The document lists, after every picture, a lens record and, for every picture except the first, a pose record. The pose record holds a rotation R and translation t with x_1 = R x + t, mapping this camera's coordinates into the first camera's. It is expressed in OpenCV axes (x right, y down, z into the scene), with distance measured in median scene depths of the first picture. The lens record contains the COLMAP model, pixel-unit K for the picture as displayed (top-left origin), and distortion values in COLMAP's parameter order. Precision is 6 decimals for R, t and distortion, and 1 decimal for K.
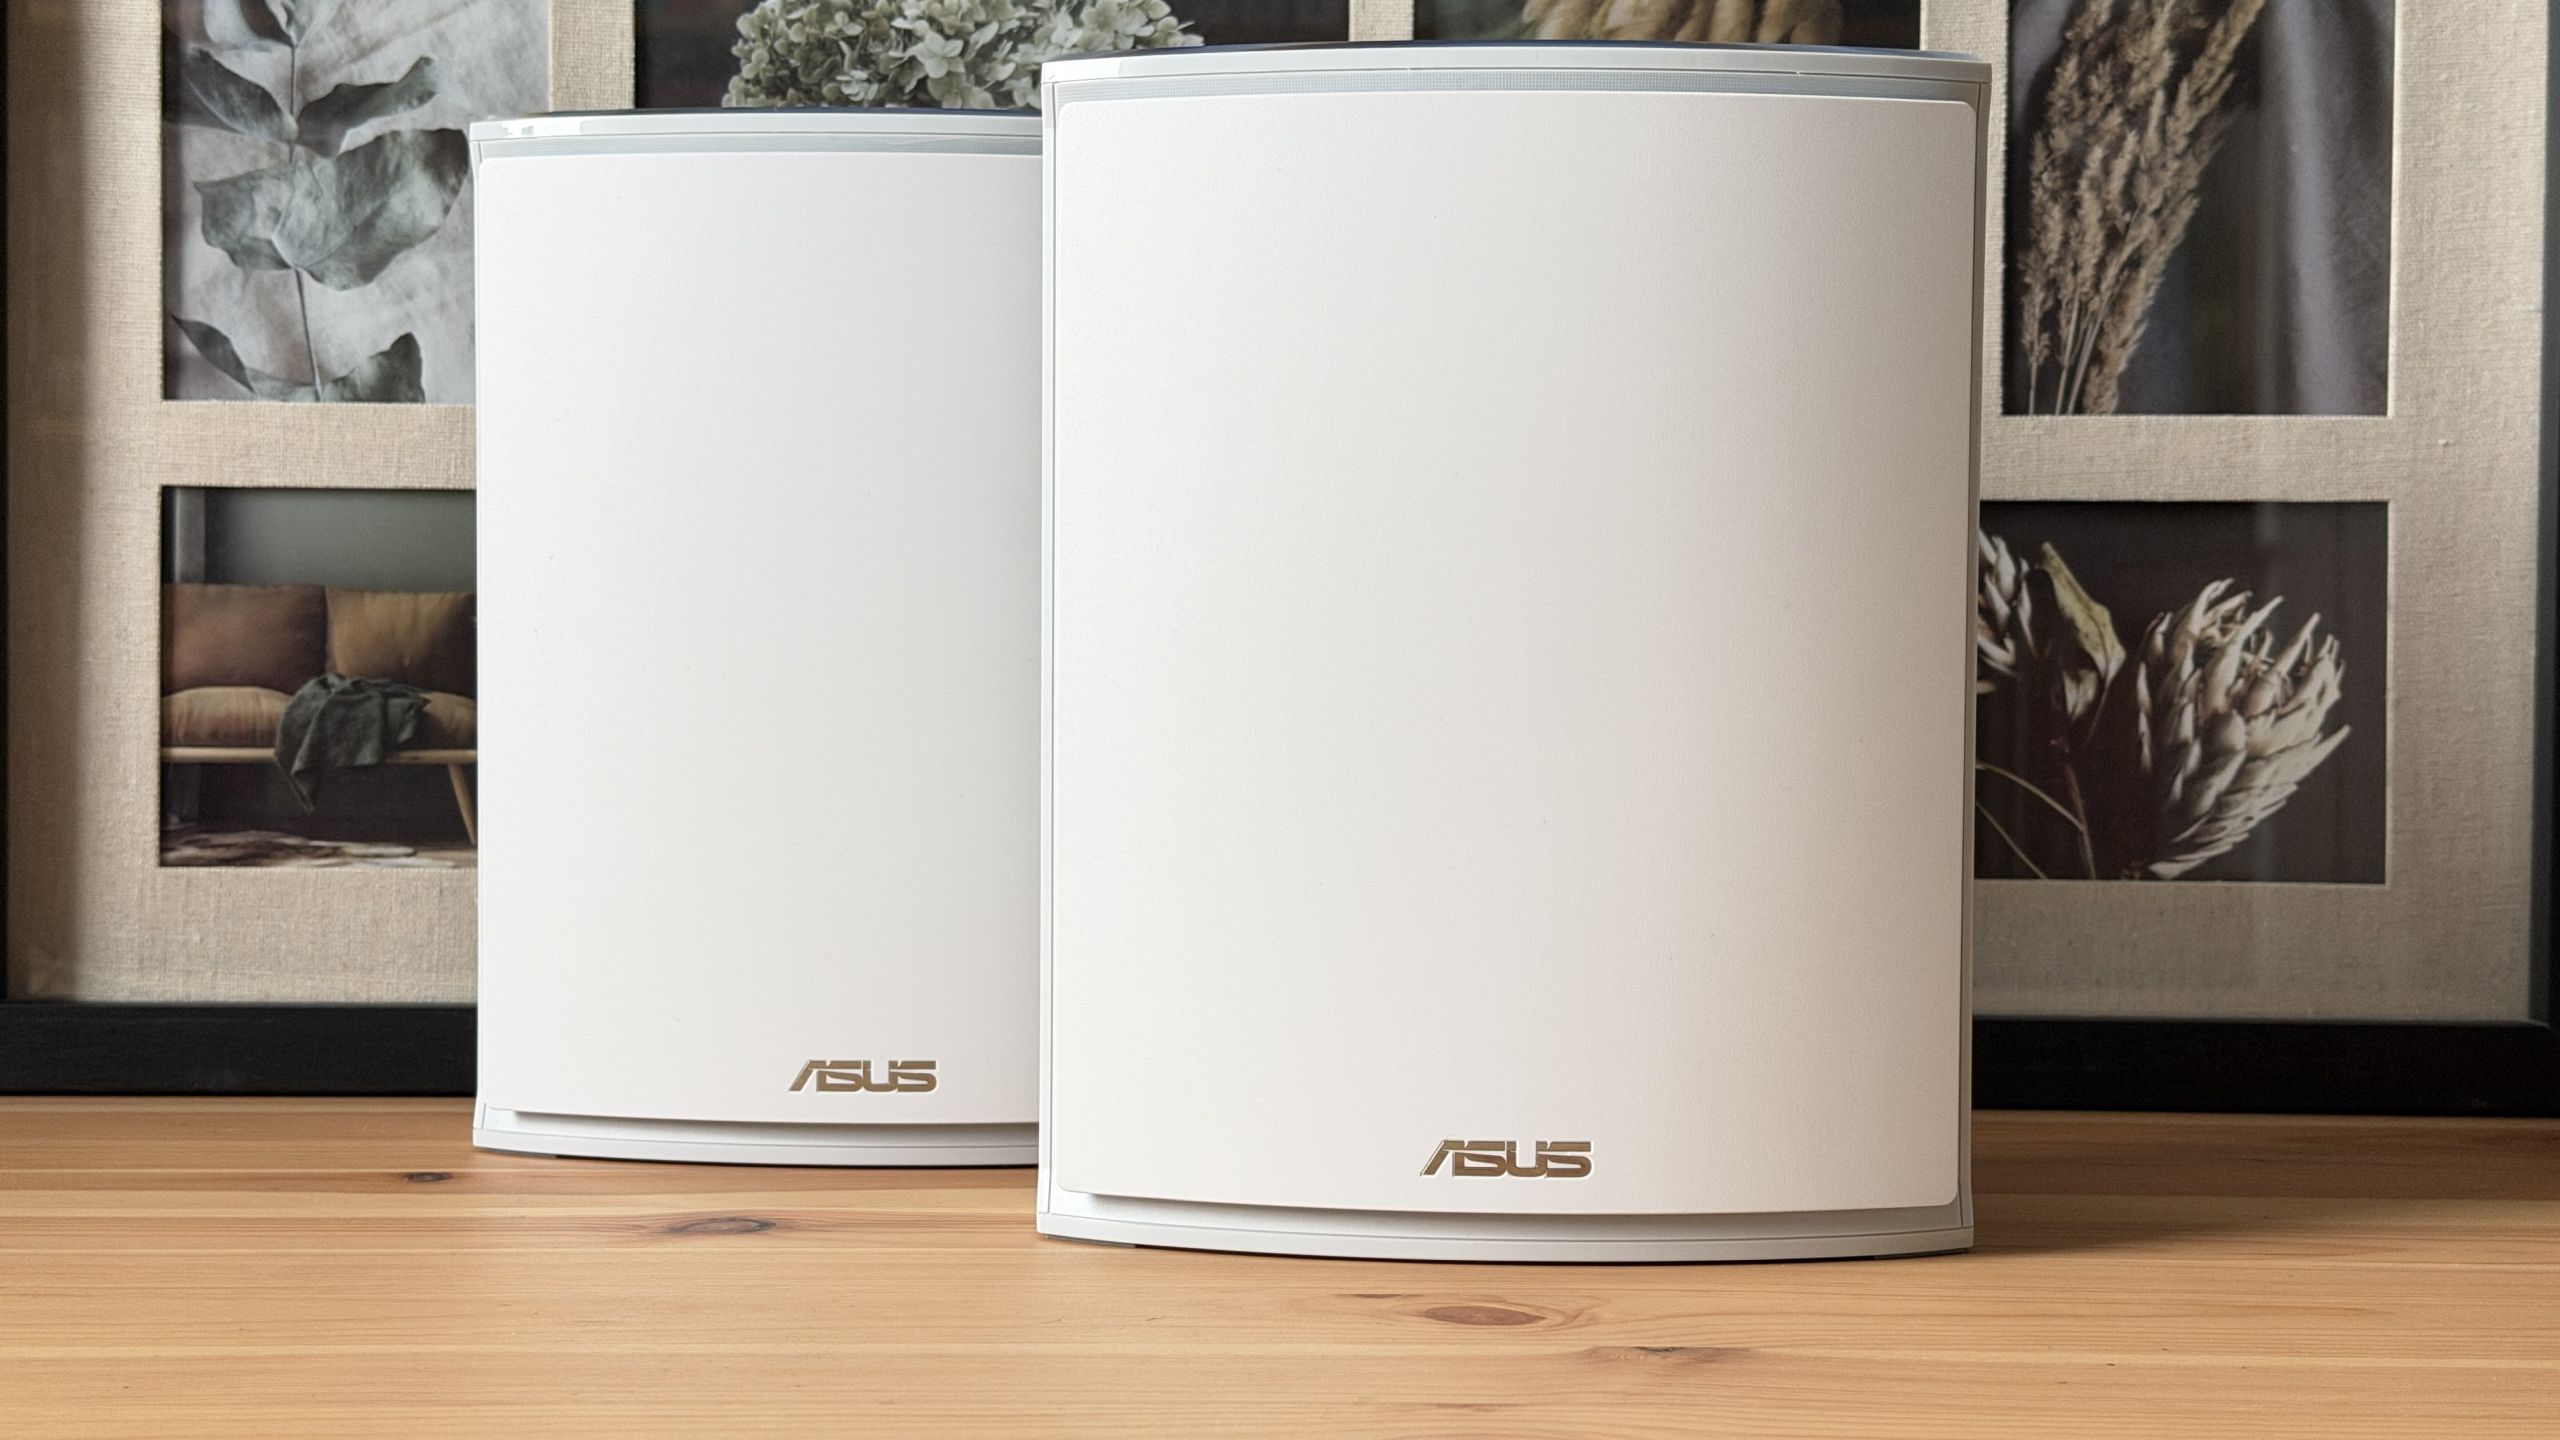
lens RADIAL K [[3394.1, 0, 1280.0], [0, 3394.1, 720.0], [0, 0, 1]] dist [0.147755, -0.289824]
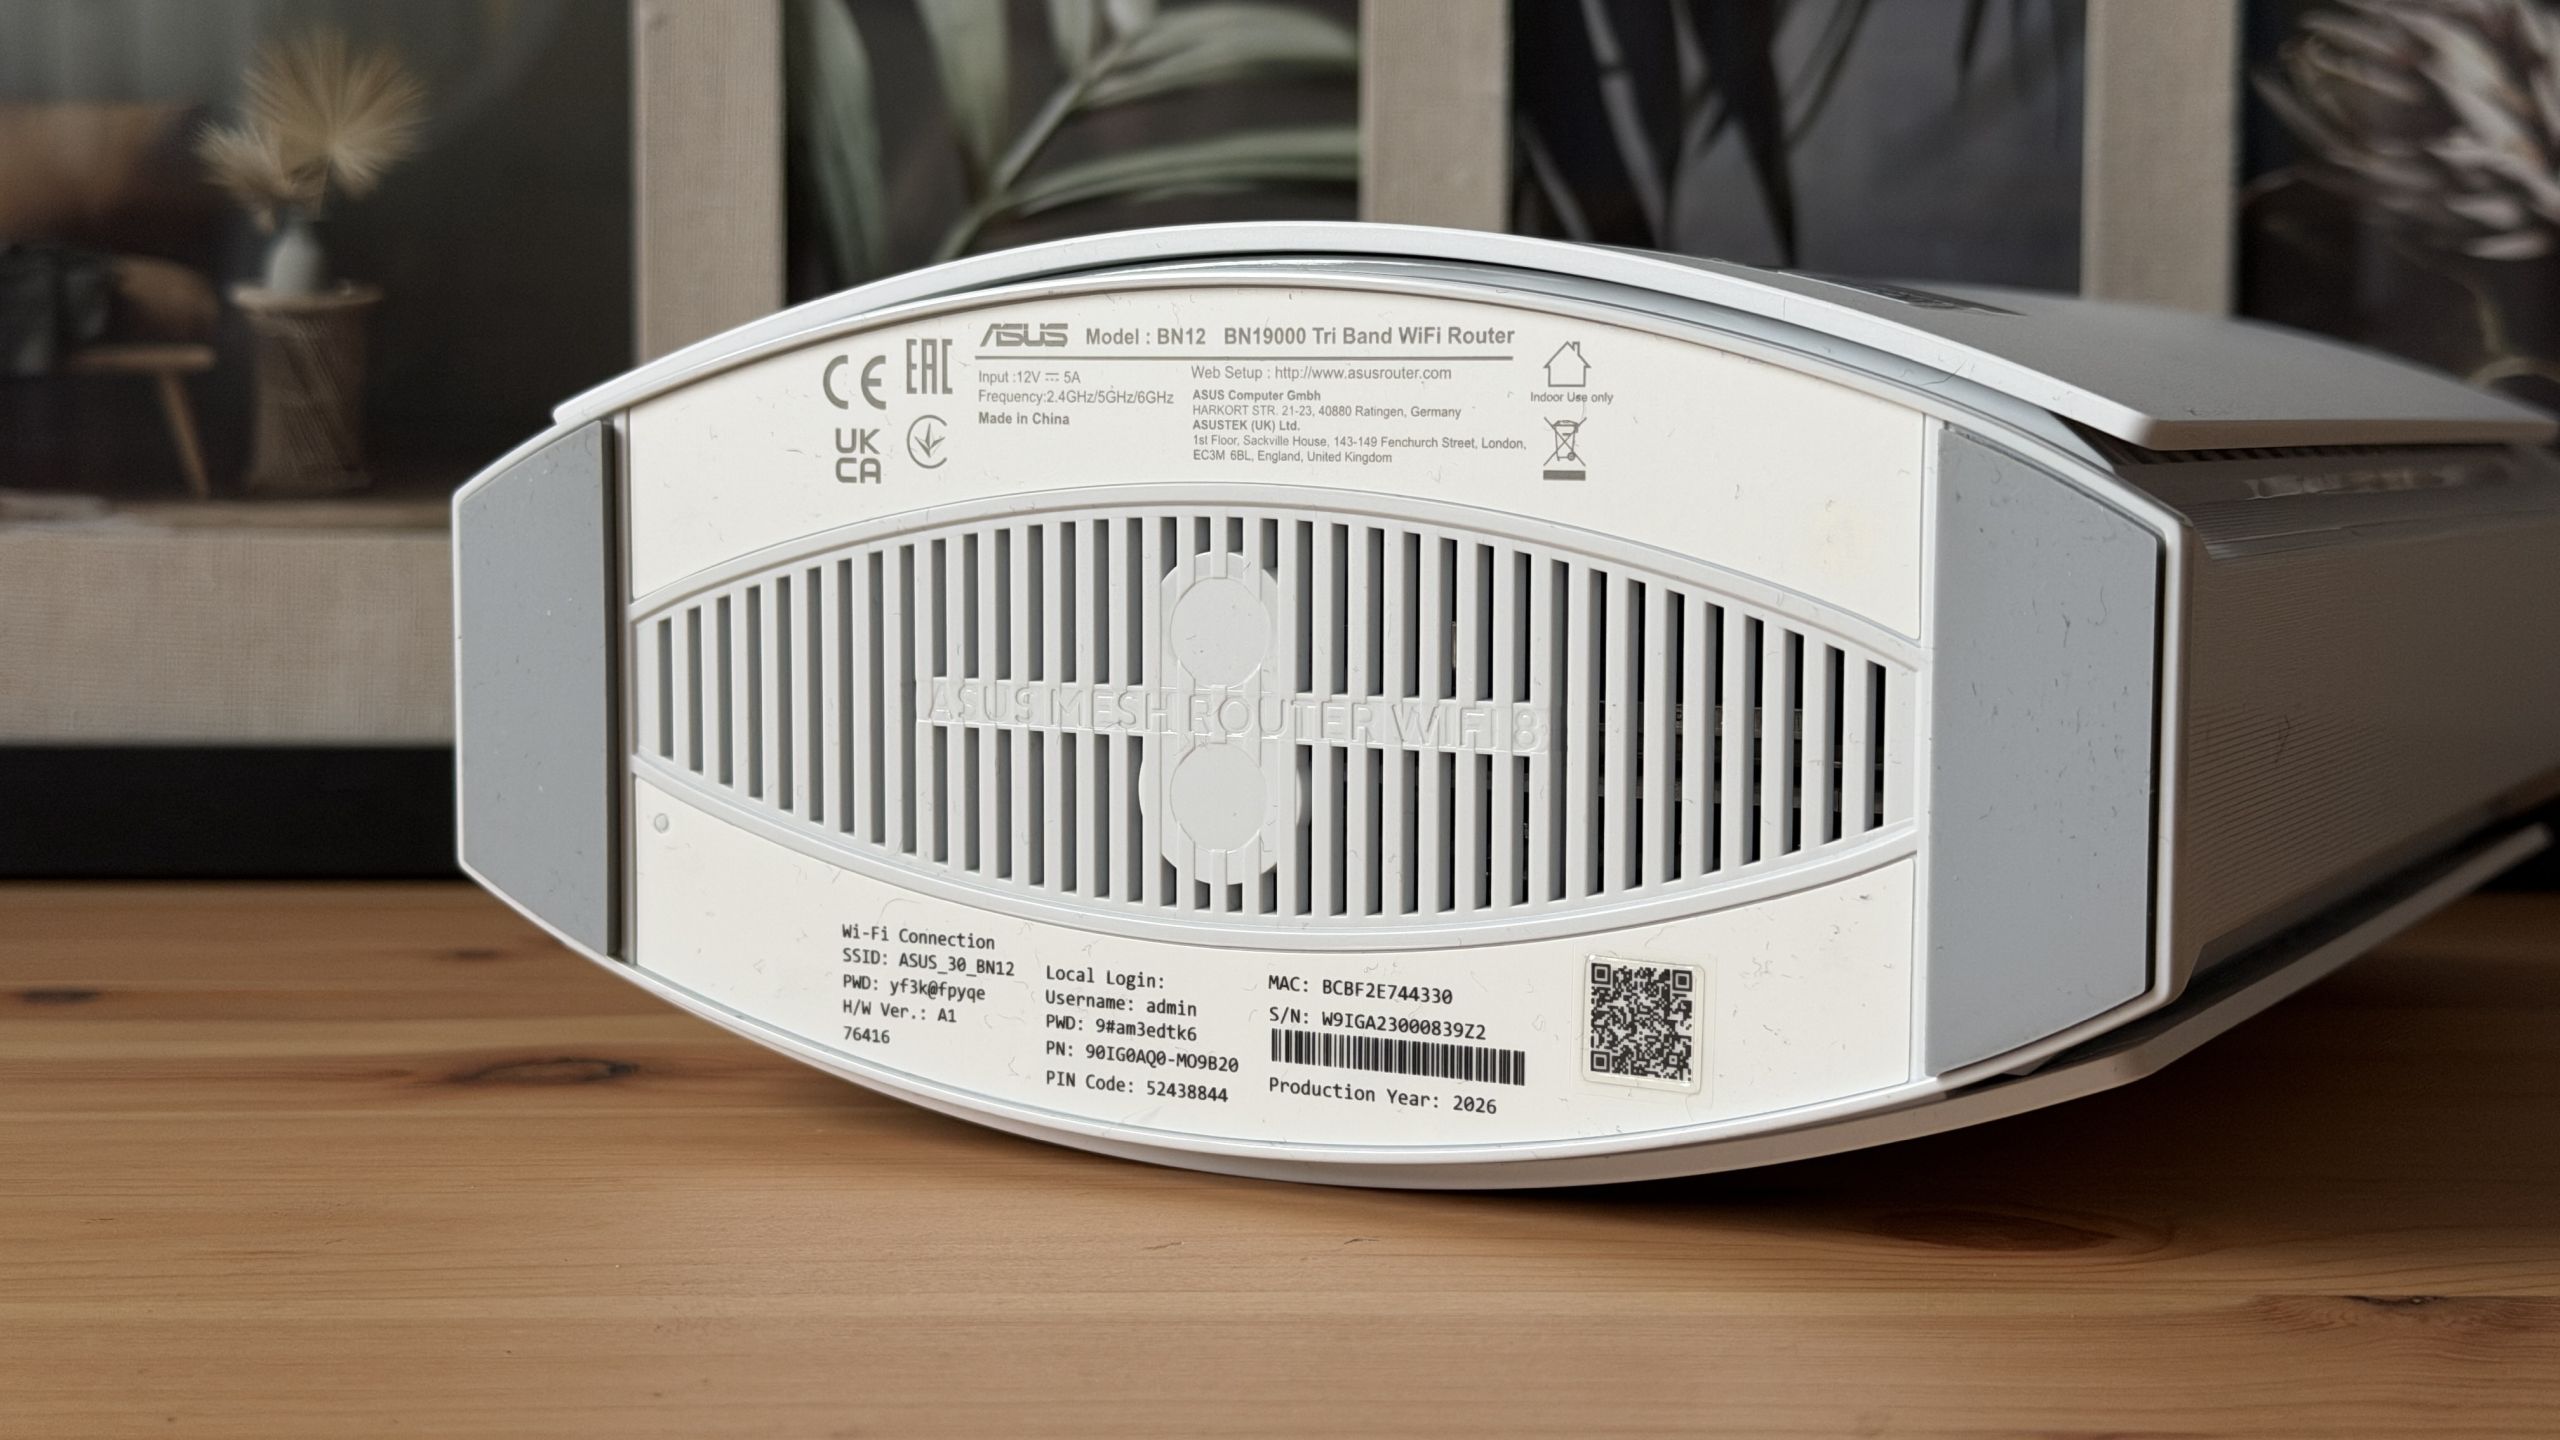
lens RADIAL K [[3473.3, 0, 1331.0], [0, 3473.3, 708.7], [0, 0, 1]] dist [0.155021, -0.310691]
pose [[0.999788, -0.005271, 0.019928, -0.035991], [0.004512, 0.999270, 0.037939, 0.052262], [-0.020114, -0.037841, 0.999081, 0.329733]]
